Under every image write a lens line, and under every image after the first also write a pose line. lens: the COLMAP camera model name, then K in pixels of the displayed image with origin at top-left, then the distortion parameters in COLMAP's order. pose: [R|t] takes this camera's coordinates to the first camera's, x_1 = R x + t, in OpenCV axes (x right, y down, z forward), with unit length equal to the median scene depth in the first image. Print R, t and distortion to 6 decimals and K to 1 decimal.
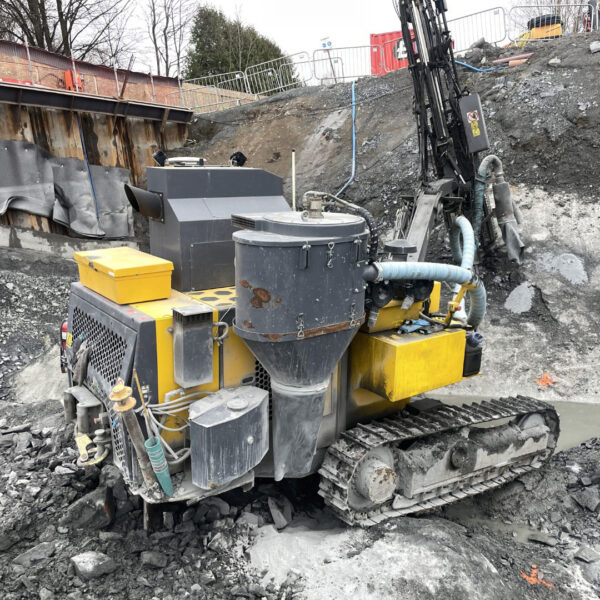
lens RADIAL K [[586.3, 0, 299.9], [0, 586.3, 315.8], [0, 0, 1]] dist [0.091754, -0.108276]
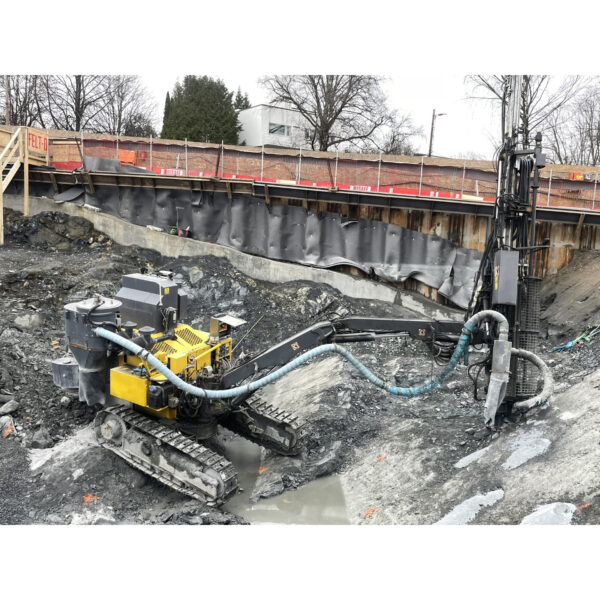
lens RADIAL K [[557.3, 0, 300.0], [0, 557.3, 300.0], [0, 0, 1]] dist [0.067794, -0.000730]
pose [[0.390588, 0.206211, -0.897172, 0.671798], [-0.300869, 0.949662, 0.087291, -0.174335], [0.870011, 0.235836, 0.432969, 0.188362]]
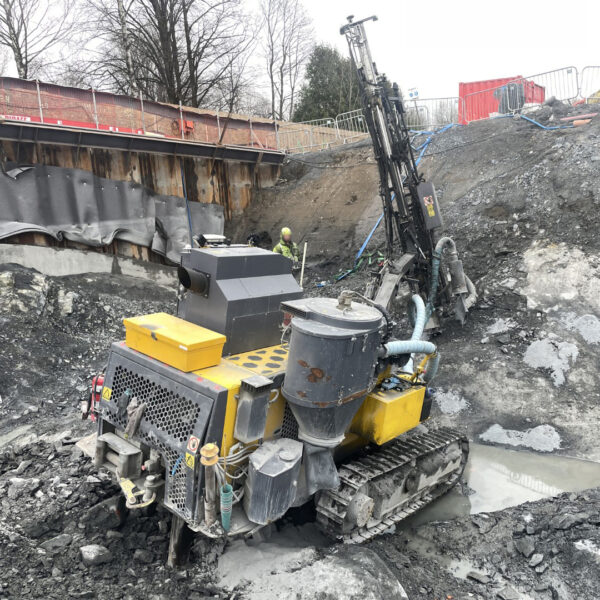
lens RADIAL K [[585.9, 0, 336.2], [0, 585.9, 301.4], [0, 0, 1]] dist [0.112464, -0.145435]
pose [[0.990617, 0.055935, -0.124695, 0.087201], [-0.062714, 0.996721, -0.051121, -0.029825], [0.121427, 0.058461, 0.990877, -0.077771]]
